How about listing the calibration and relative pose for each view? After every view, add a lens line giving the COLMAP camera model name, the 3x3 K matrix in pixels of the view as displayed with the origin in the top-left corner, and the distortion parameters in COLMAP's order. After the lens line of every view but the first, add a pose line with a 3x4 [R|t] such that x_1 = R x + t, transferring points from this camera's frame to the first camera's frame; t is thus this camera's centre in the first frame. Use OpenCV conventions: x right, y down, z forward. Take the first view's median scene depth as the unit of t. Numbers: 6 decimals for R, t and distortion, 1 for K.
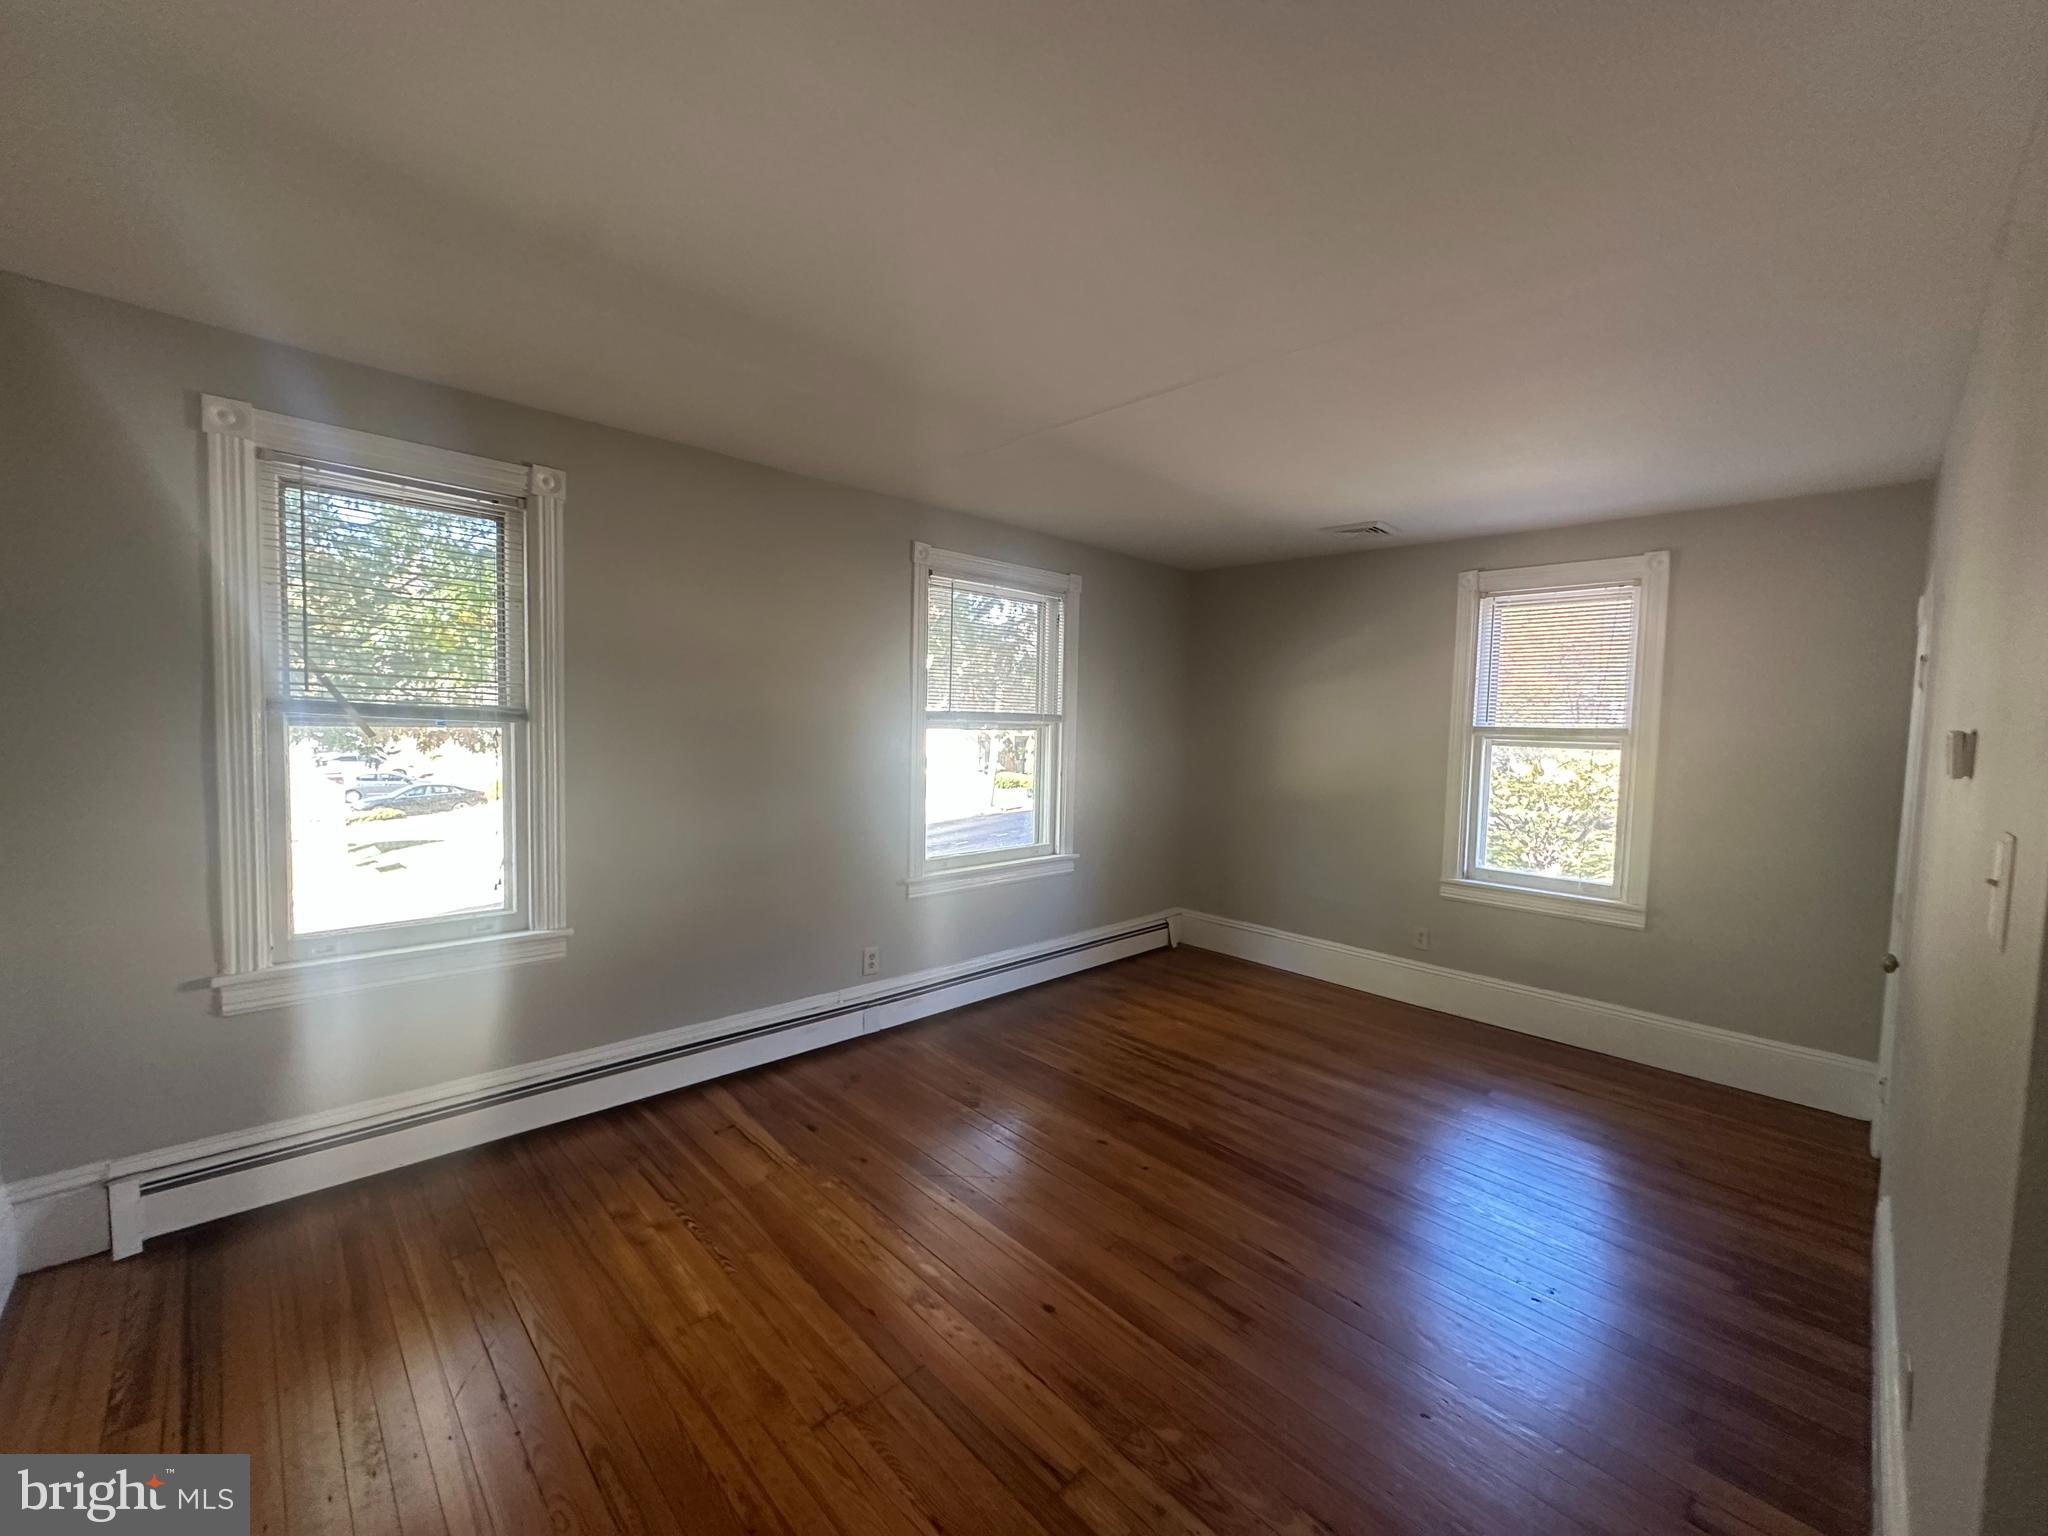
lens RADIAL K [[822.3, 0, 1010.2], [0, 822.3, 770.3], [0, 0, 1]] dist [-0.002381, -0.000428]
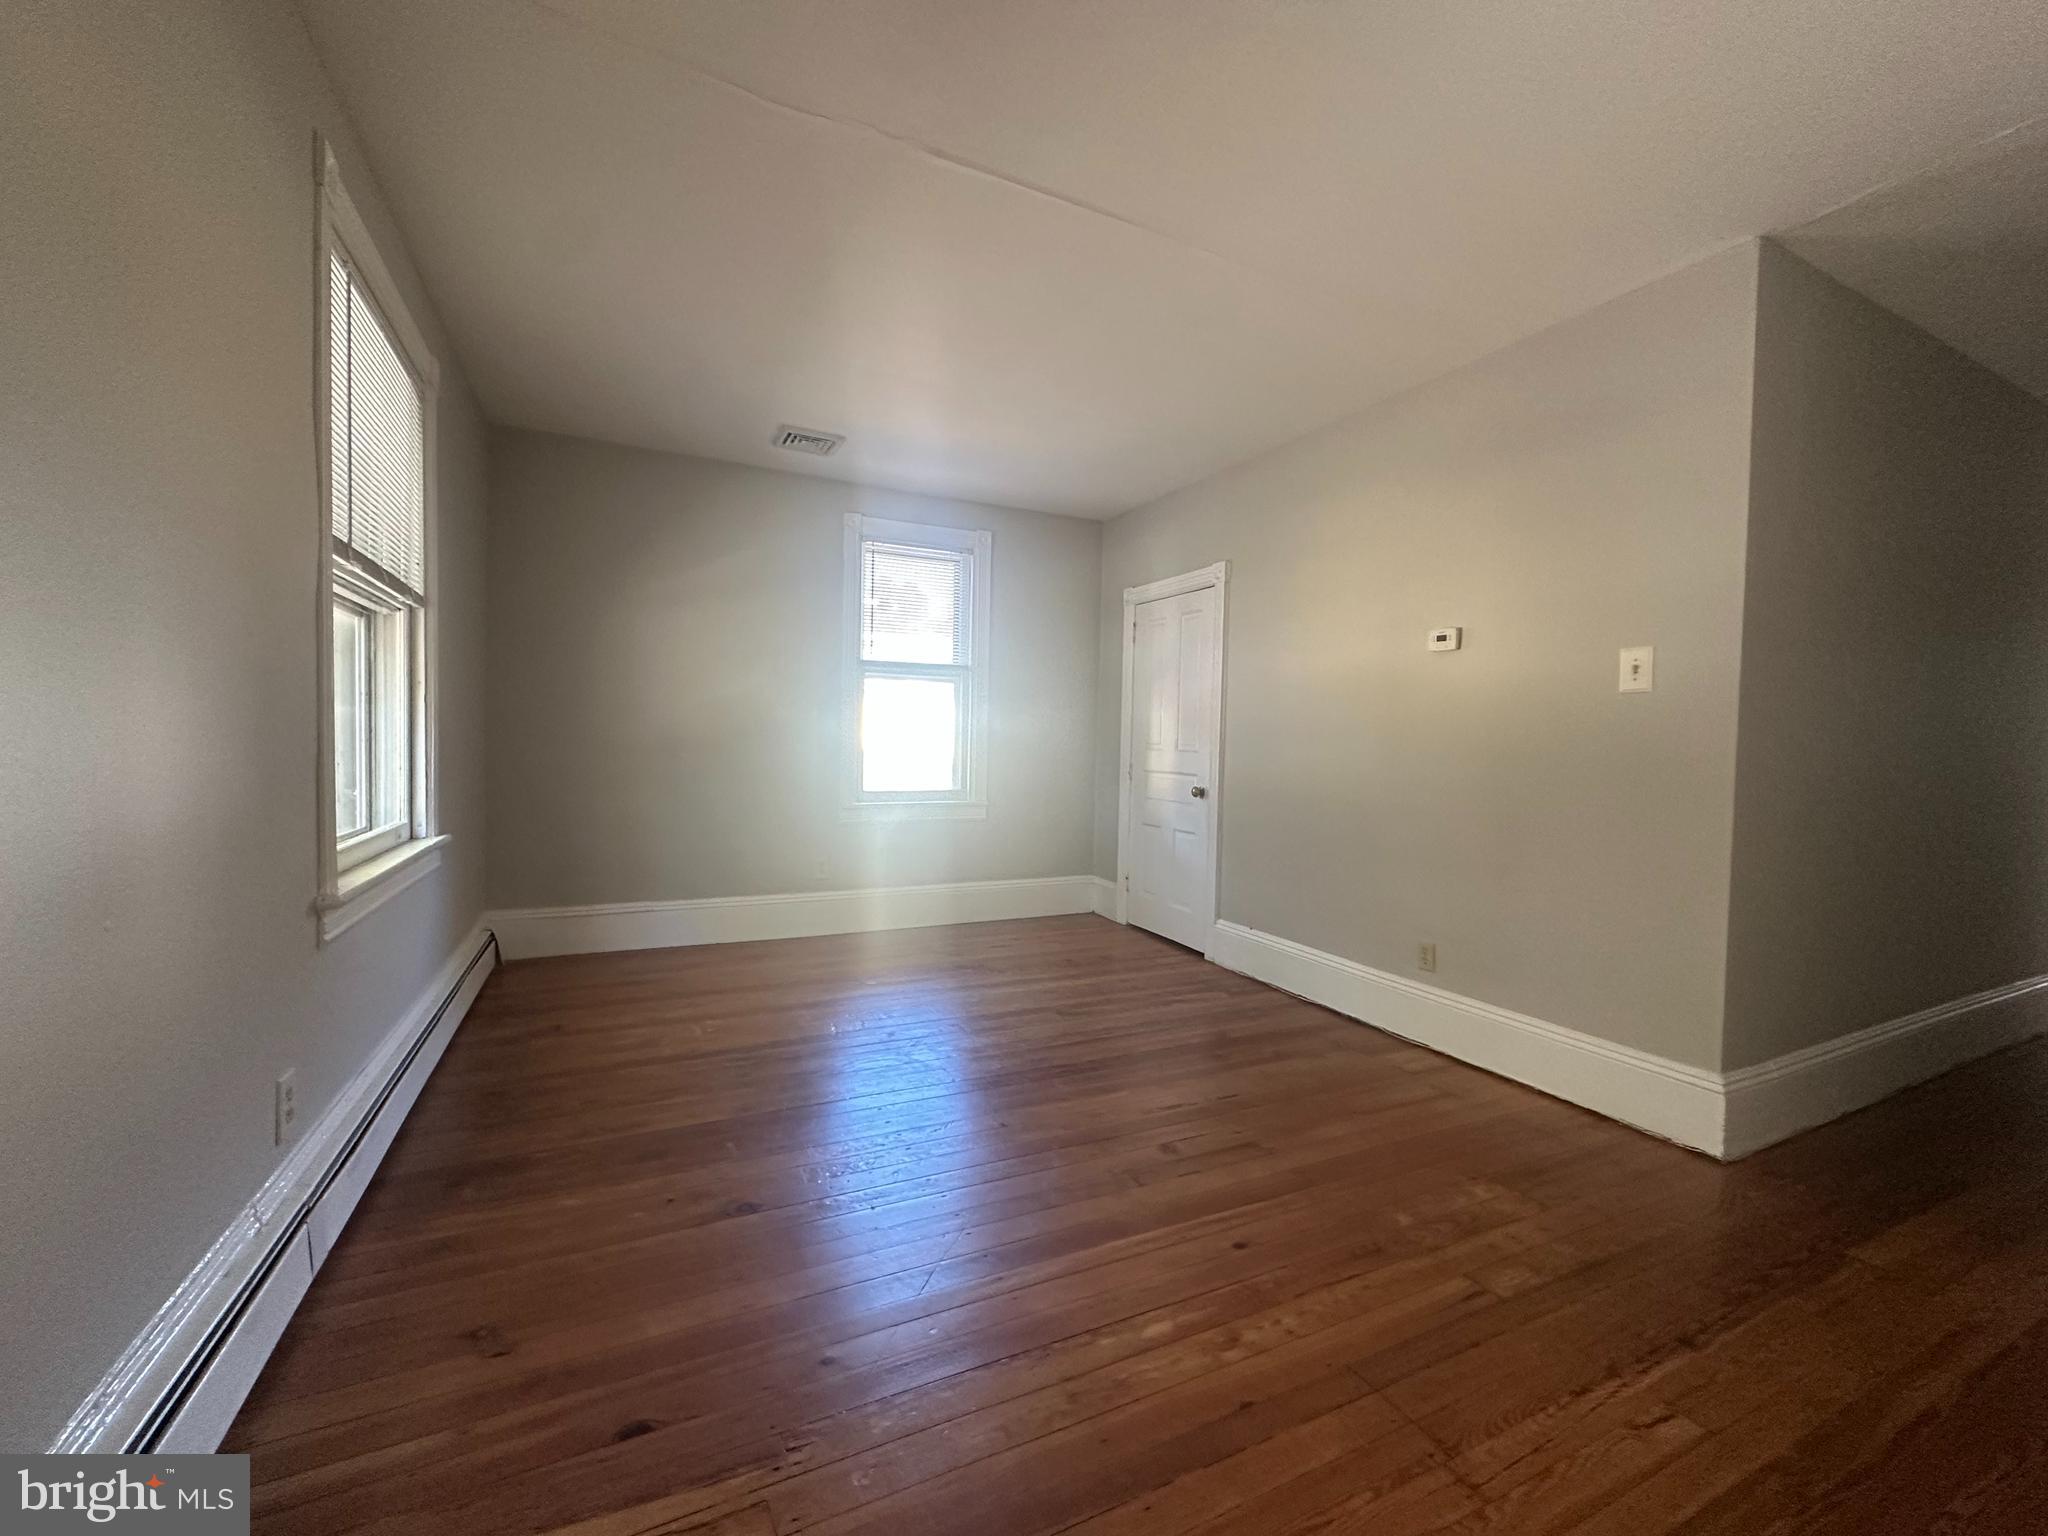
lens RADIAL K [[822.3, 0, 1023.6], [0, 822.3, 766.3], [0, 0, 1]] dist [-0.002381, -0.000428]
pose [[0.304809, -0.050389, 0.951079, -0.734480], [0.051833, 0.997997, 0.036263, 0.105693], [-0.951002, 0.038244, 0.306811, 0.848800]]
